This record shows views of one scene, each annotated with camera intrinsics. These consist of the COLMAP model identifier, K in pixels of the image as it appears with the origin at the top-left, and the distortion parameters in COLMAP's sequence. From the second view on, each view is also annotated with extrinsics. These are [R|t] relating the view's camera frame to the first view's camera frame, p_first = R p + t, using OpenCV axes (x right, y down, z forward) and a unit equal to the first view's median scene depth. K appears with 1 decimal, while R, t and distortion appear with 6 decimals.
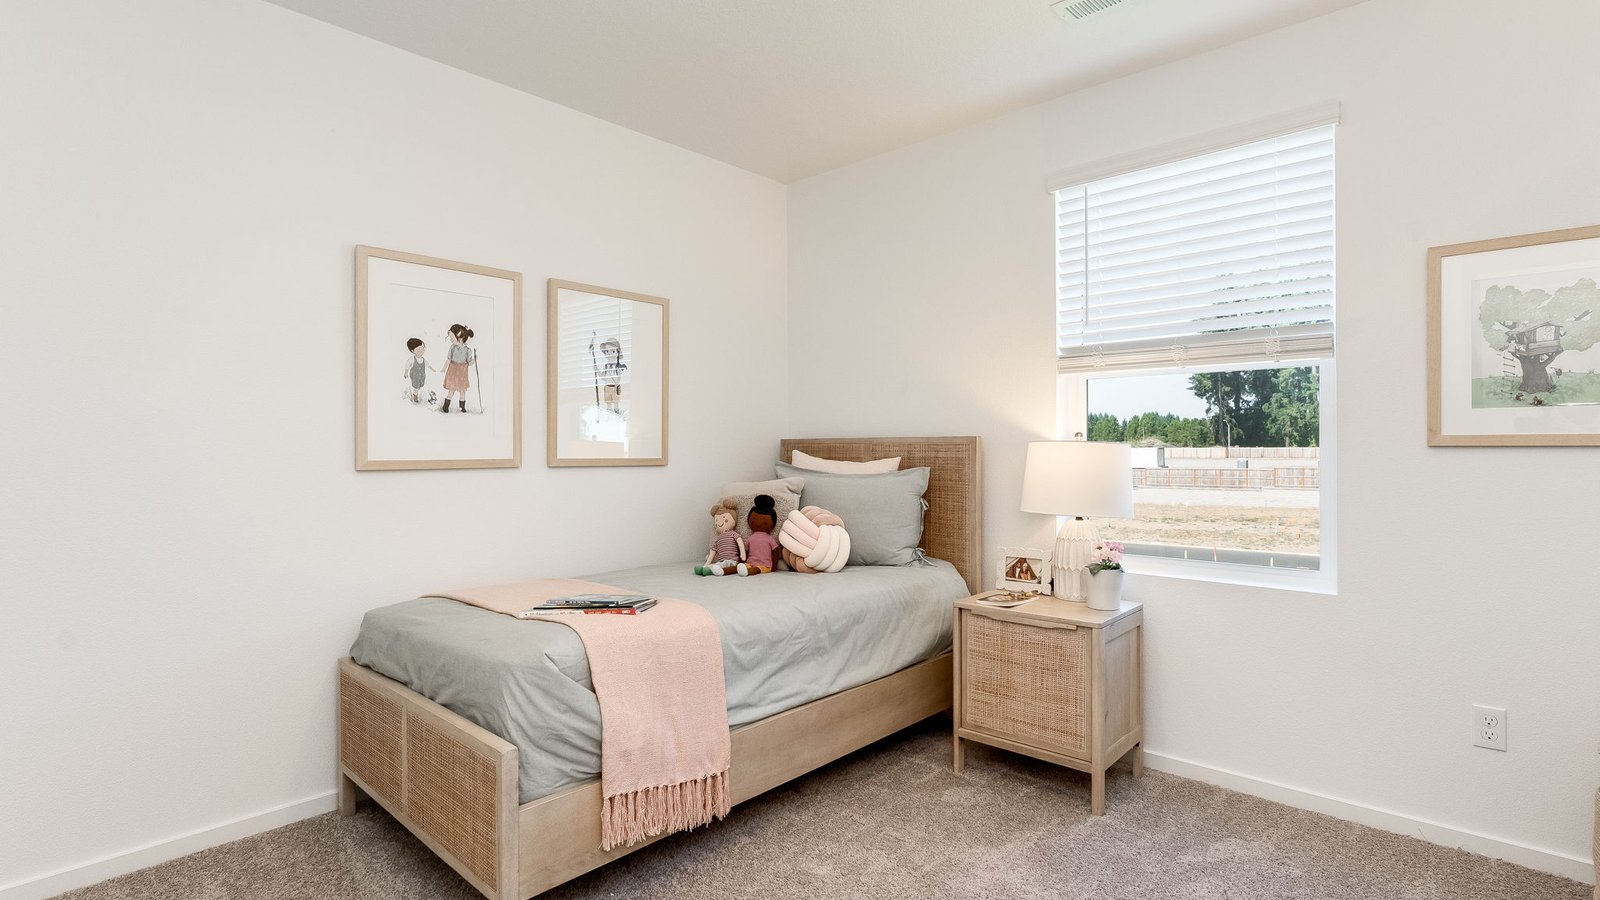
lens RADIAL K [[776.3, 0, 799.5], [0, 776.3, 447.4], [0, 0, 1]] dist [0.001455, -0.000029]
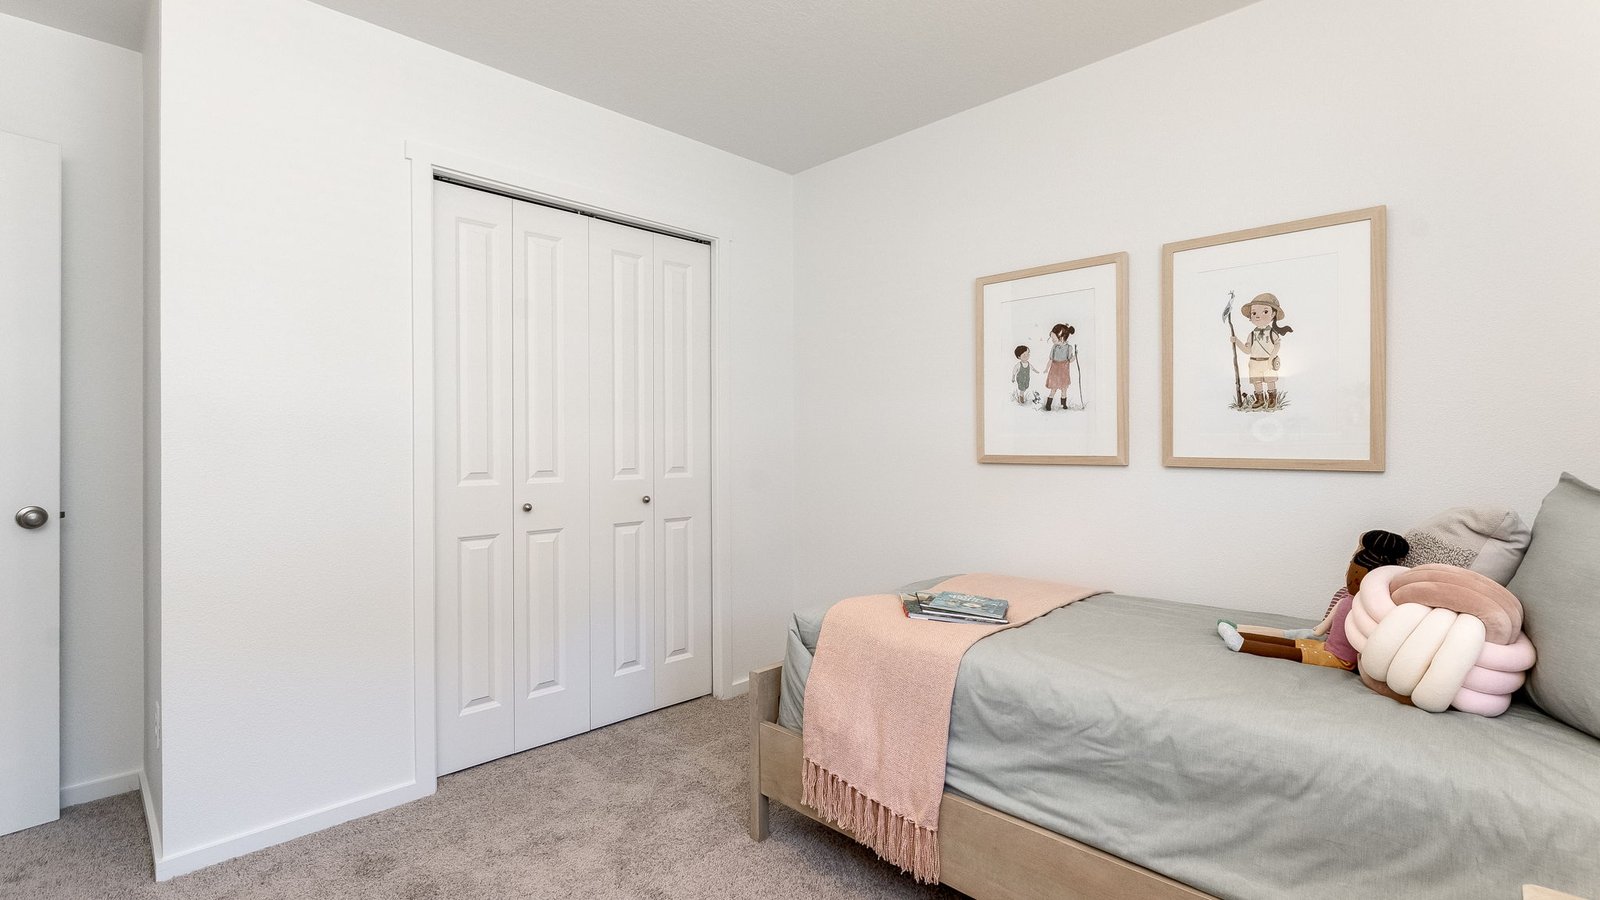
lens RADIAL K [[746.3, 0, 813.2], [0, 746.3, 443.6], [0, 0, 1]] dist [-0.015086, -0.000079]
pose [[-0.036736, -0.000410, -0.999325, 0.563281], [0.001396, 0.999999, -0.000462, -0.000164], [0.999324, -0.001412, -0.036735, 0.717861]]
